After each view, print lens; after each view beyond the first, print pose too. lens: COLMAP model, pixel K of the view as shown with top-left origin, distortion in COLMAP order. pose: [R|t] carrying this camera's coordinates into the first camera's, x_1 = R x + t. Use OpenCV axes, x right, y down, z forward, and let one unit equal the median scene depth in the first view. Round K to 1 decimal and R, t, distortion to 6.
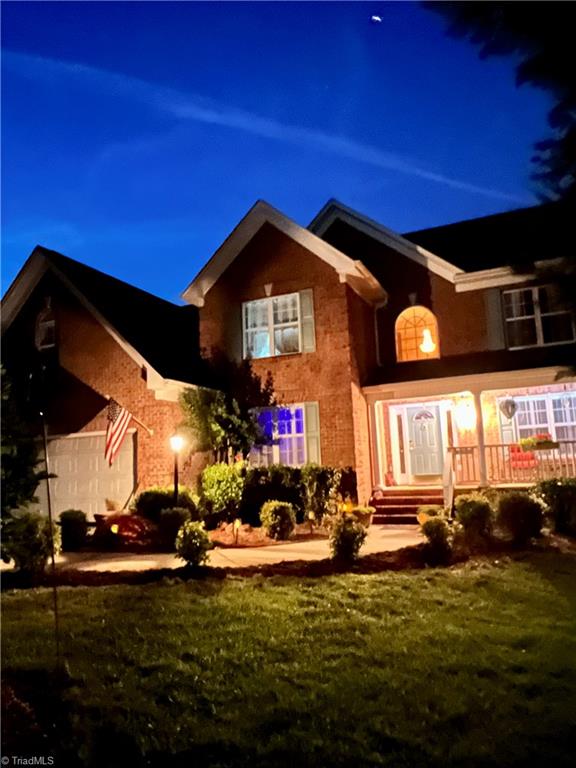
lens RADIAL K [[557.6, 0, 288.0], [0, 557.6, 384.0], [0, 0, 1]] dist [0.006386, 0.000383]
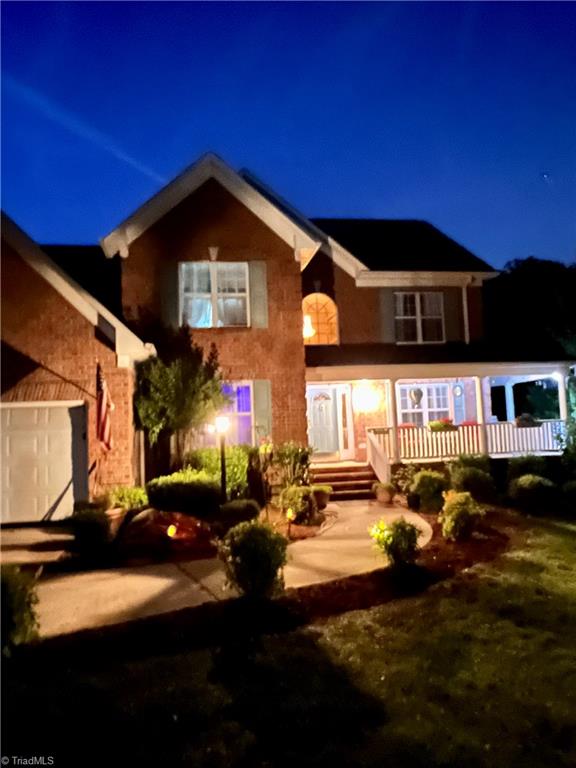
lens RADIAL K [[533.6, 0, 288.0], [0, 533.6, 384.0], [0, 0, 1]] dist [-0.001049, -0.000307]
pose [[0.842751, 0.053960, 0.535593, -0.393061], [-0.078030, 0.996700, 0.022364, 0.014649], [-0.532618, -0.060640, 0.844180, 0.190549]]
